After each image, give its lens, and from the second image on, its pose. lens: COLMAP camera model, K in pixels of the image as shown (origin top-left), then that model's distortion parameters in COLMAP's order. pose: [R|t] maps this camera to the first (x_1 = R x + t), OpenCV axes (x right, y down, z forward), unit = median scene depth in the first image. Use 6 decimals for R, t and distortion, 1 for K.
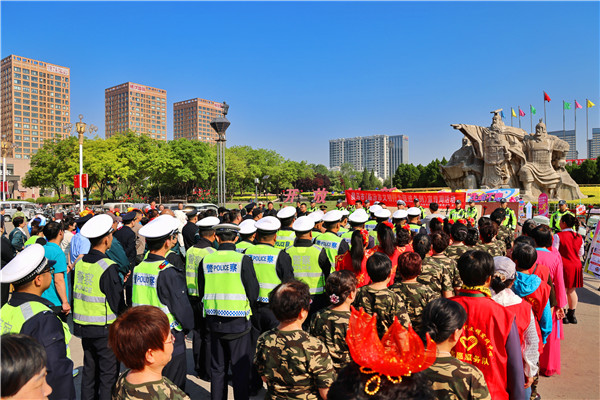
lens RADIAL K [[421.7, 0, 296.8], [0, 421.7, 196.3], [0, 0, 1]] dist [-0.076563, 0.053164]
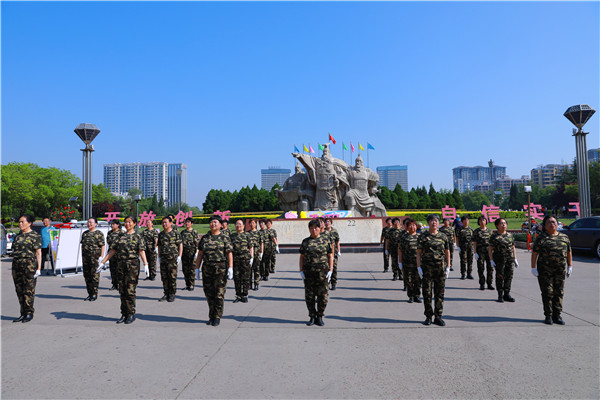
lens RADIAL K [[414.3, 0, 291.7], [0, 414.3, 188.4], [0, 0, 1]] dist [-0.075105, 0.022492]
pose [[0.868513, 0.035822, 0.494371, -0.171391], [0.006896, 0.996415, -0.084316, 0.014533], [-0.495619, 0.076639, 0.865152, 0.053125]]
